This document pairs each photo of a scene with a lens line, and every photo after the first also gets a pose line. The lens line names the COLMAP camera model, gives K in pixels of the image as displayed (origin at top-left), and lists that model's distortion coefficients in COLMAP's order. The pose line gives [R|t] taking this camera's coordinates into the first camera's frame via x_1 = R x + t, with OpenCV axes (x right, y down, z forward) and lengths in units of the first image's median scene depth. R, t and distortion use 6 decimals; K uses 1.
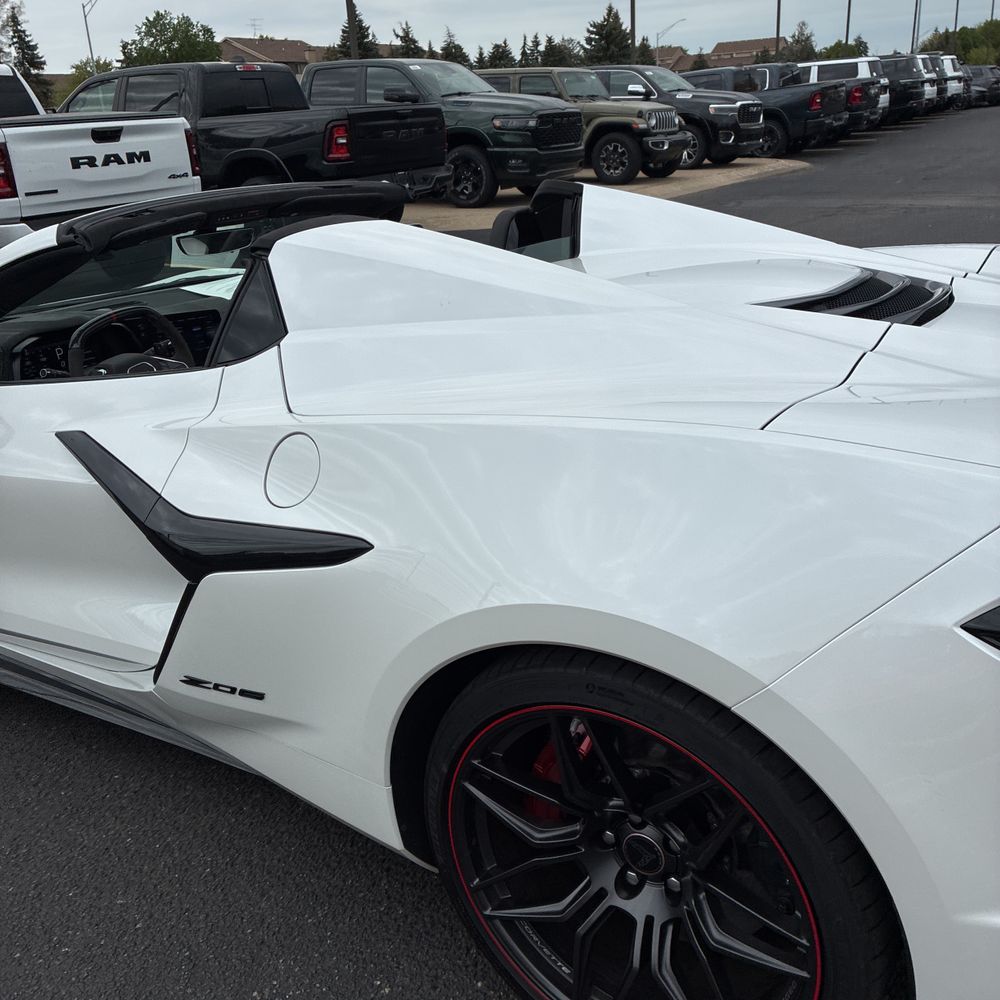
lens RADIAL K [[1008.4, 0, 512.8], [0, 1008.4, 495.9], [0, 0, 1]] dist [0.047660, -0.036876]
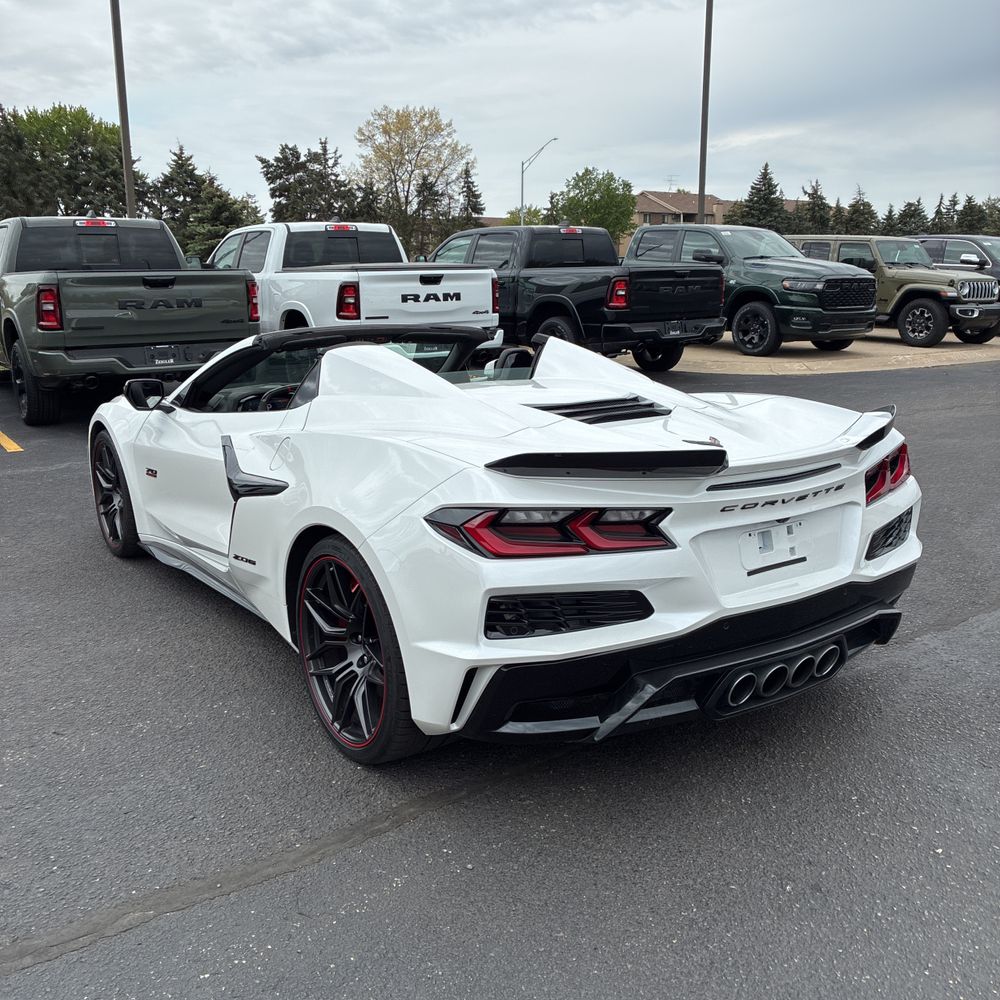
lens RADIAL K [[1024.1, 0, 529.5], [0, 1024.1, 502.2], [0, 0, 1]] dist [0.040493, 0.013924]
pose [[0.931511, 0.132950, -0.338543, 0.109286], [-0.175119, 0.979749, -0.097087, 0.020735], [0.318780, 0.149723, 0.935929, -0.089801]]
